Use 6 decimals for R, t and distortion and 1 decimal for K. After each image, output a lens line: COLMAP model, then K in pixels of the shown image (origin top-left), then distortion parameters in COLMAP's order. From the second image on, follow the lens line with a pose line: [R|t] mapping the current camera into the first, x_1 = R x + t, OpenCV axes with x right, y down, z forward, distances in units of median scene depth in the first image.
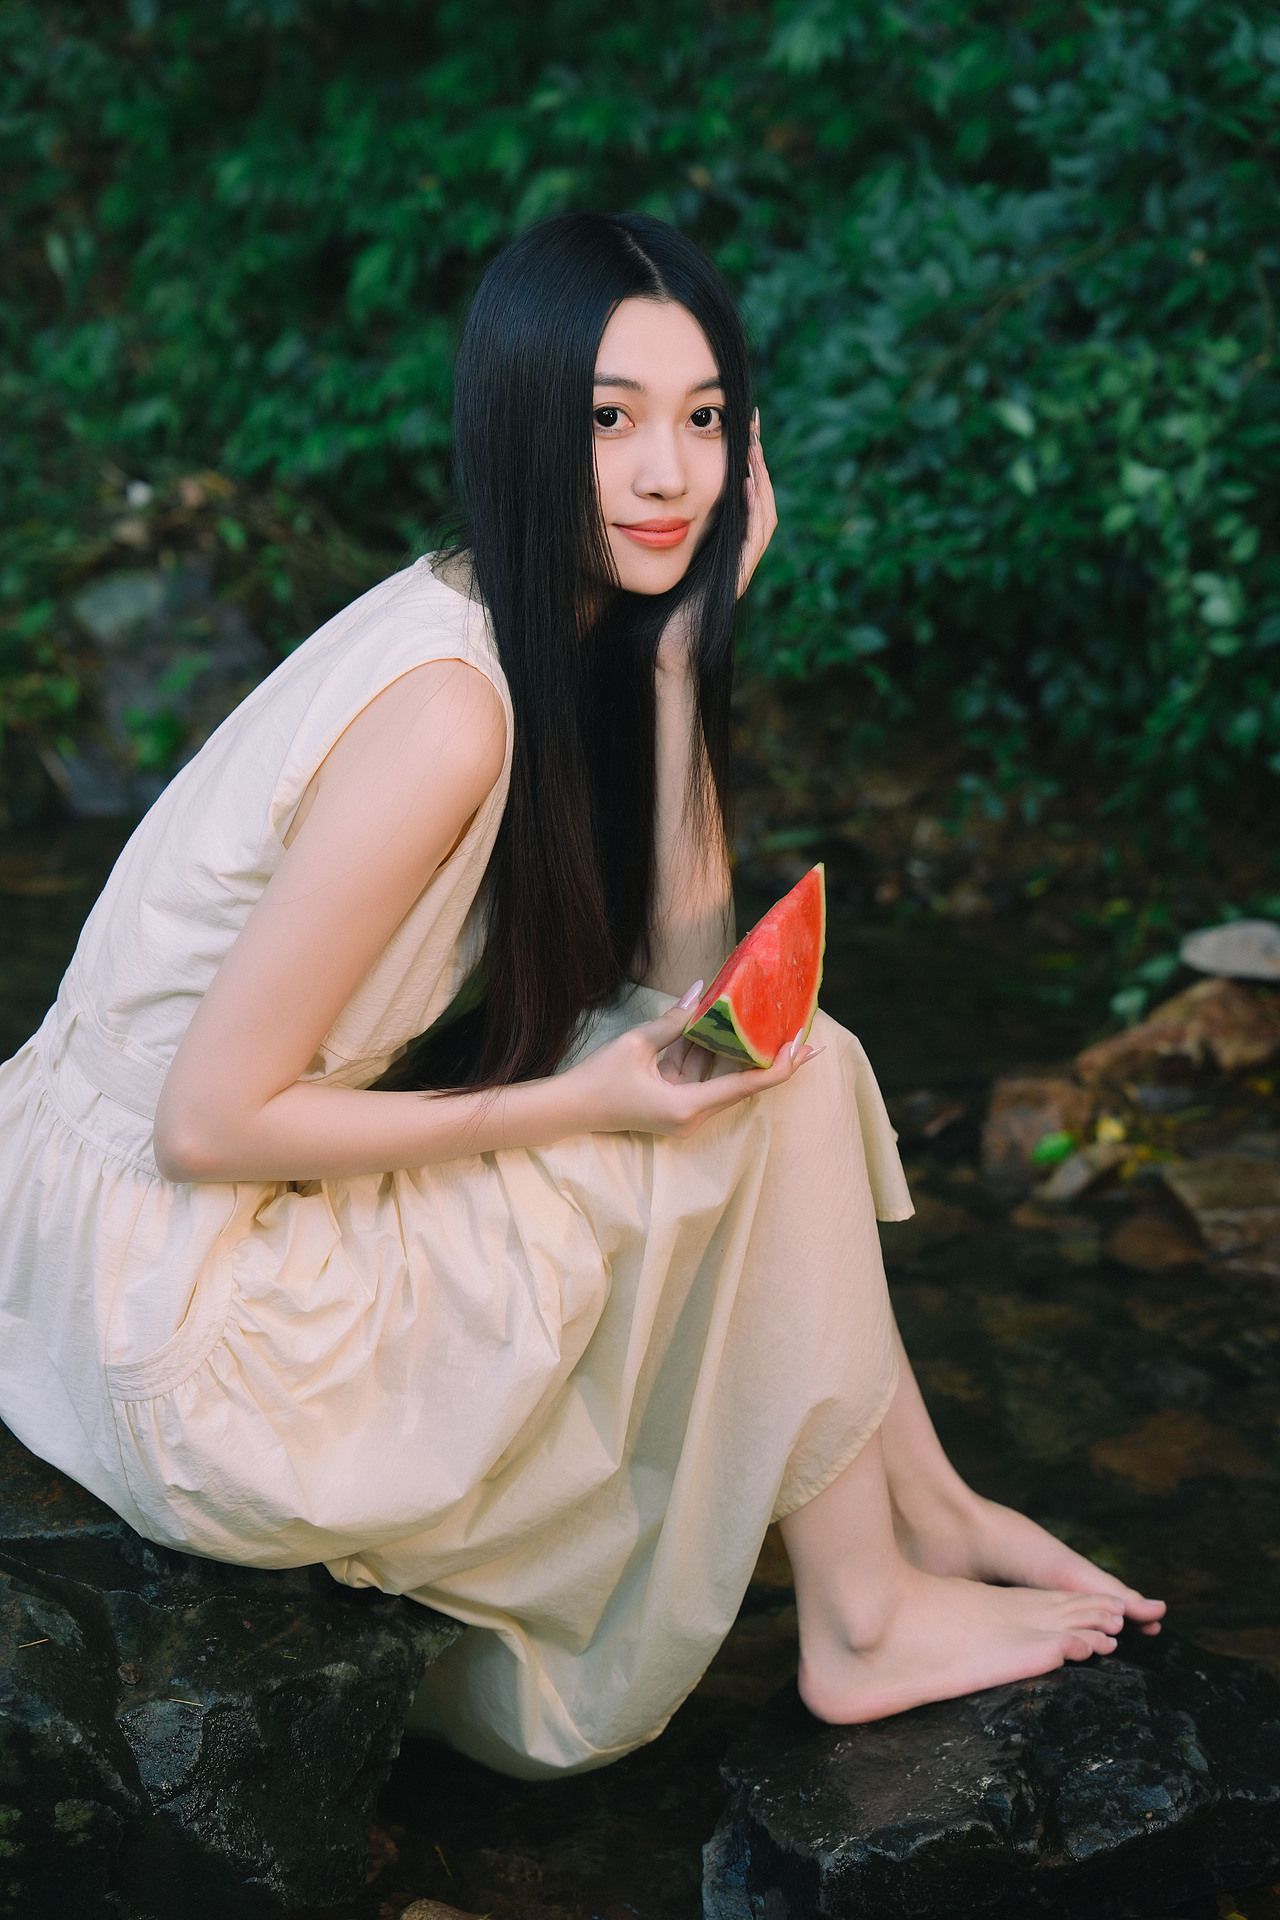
lens RADIAL K [[3703.6, 0, 640.0], [0, 3703.6, 960.0], [0, 0, 1]] dist [0.286921, 0.052484]
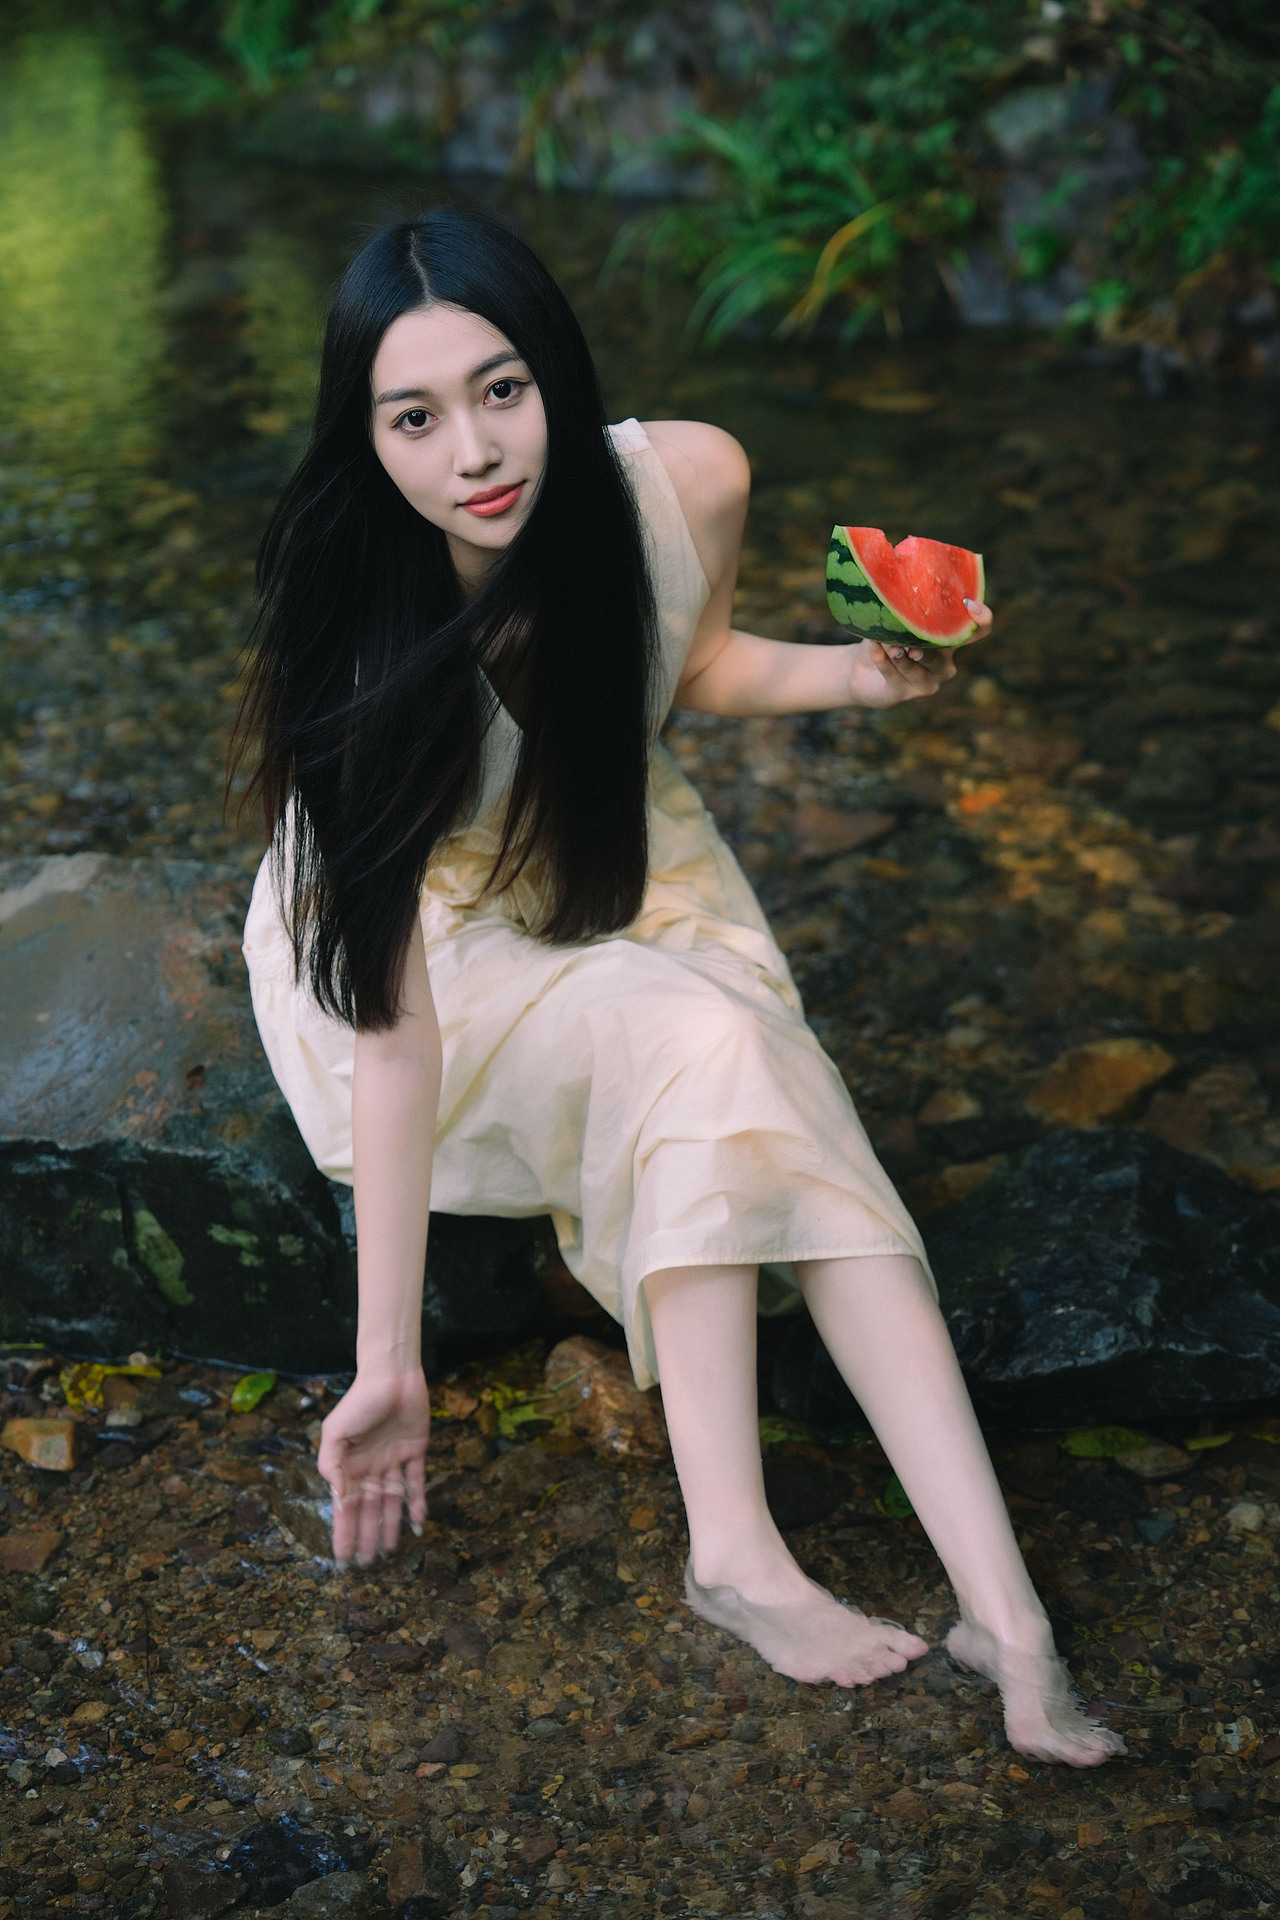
lens RADIAL K [[3703.6, 0, 640.0], [0, 3703.6, 960.0], [0, 0, 1]] dist [0.286921, 0.052484]
pose [[0.921057, 0.102700, -0.375641, 0.441413], [-0.032324, 0.981432, 0.189067, -0.133655], [0.388083, -0.161999, 0.907275, -0.177800]]
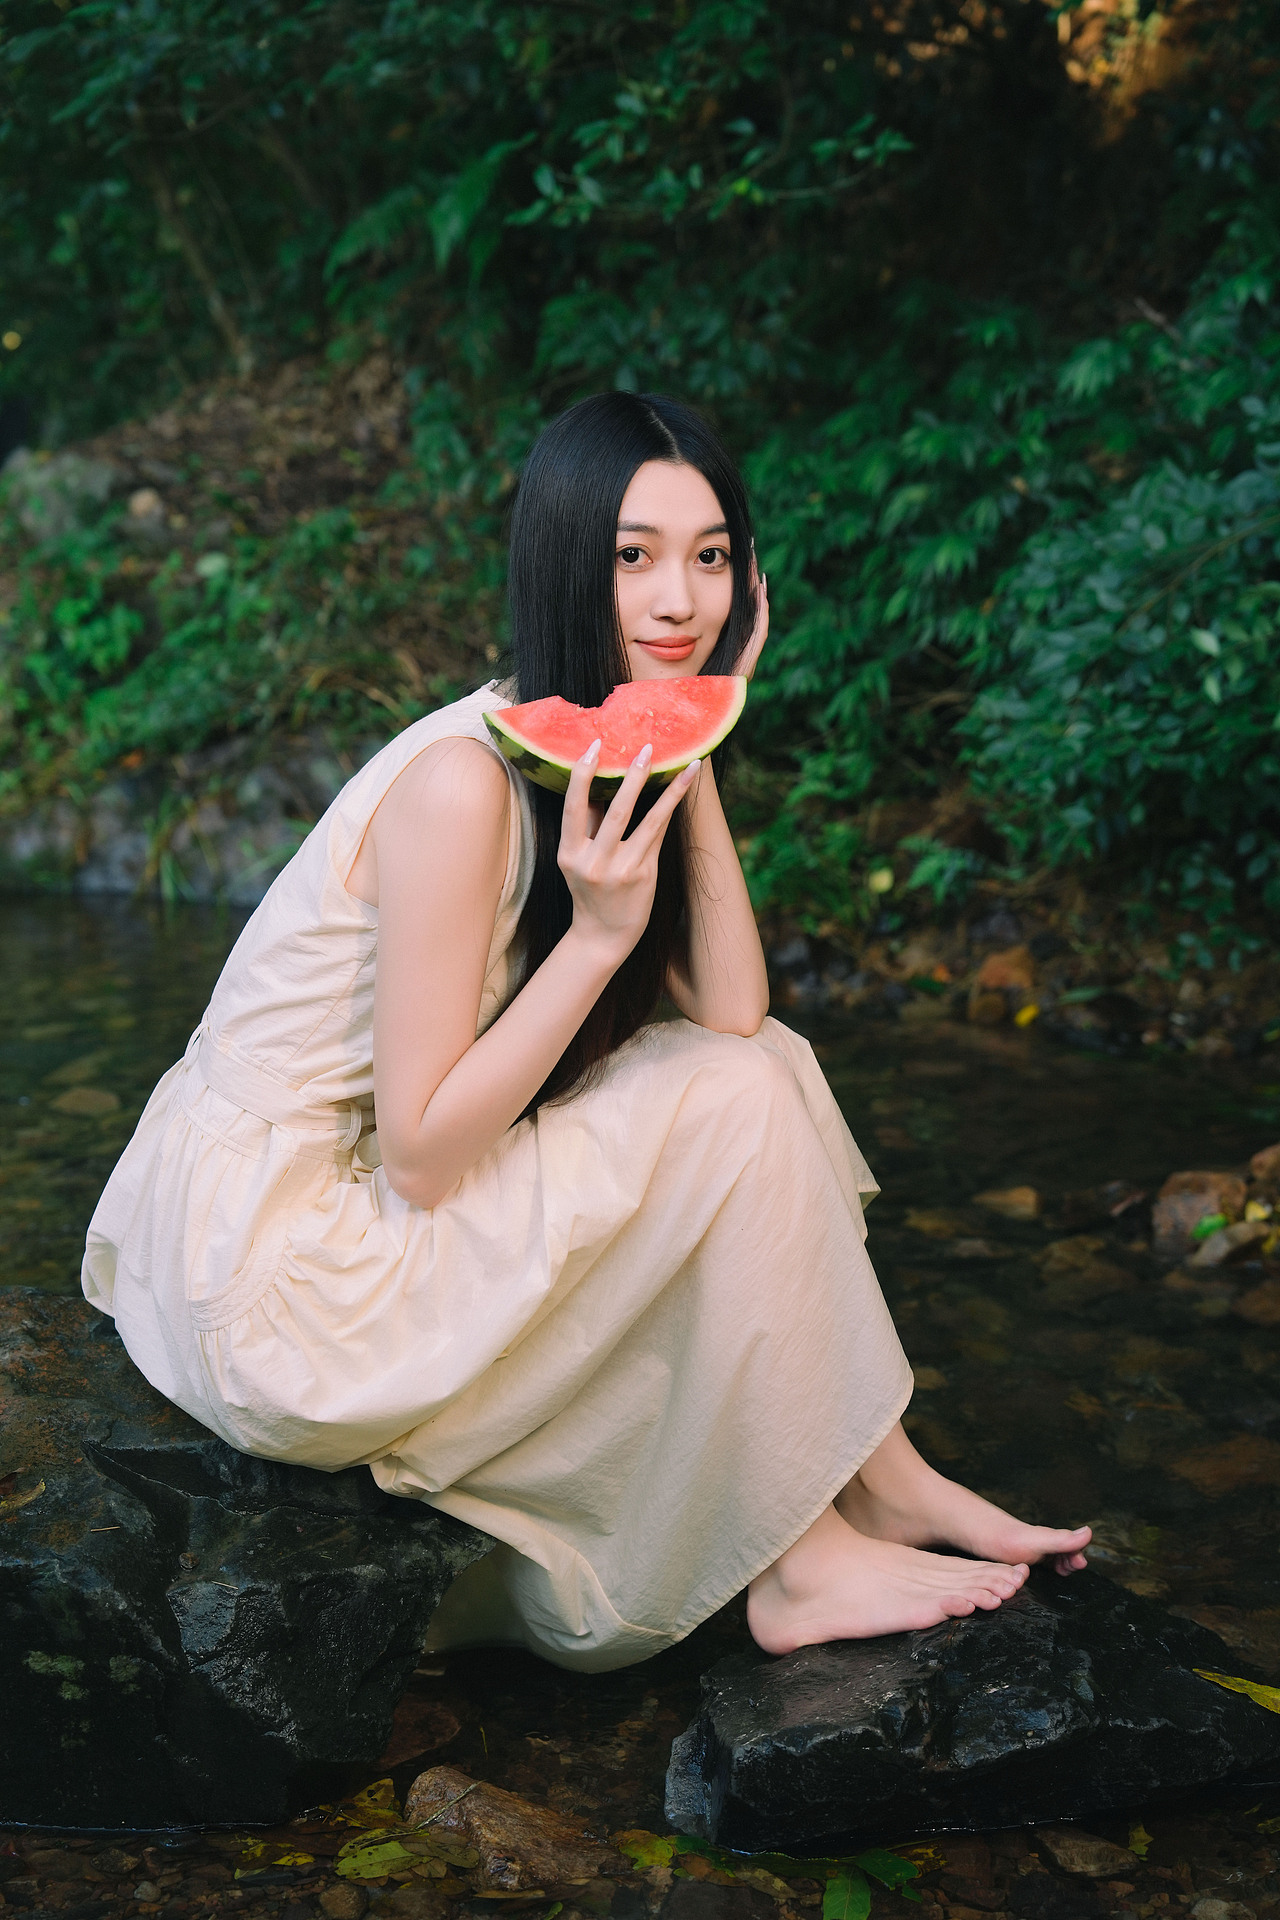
lens RADIAL K [[2755.1, 0, 640.0], [0, 2755.1, 960.0], [0, 0, 1]] dist [0.155003, 0.016600]
pose [[0.978005, 0.008628, -0.208401, 0.187733], [-0.023444, 0.997360, -0.068727, 0.048790], [0.207258, 0.072101, 0.975626, 0.112538]]
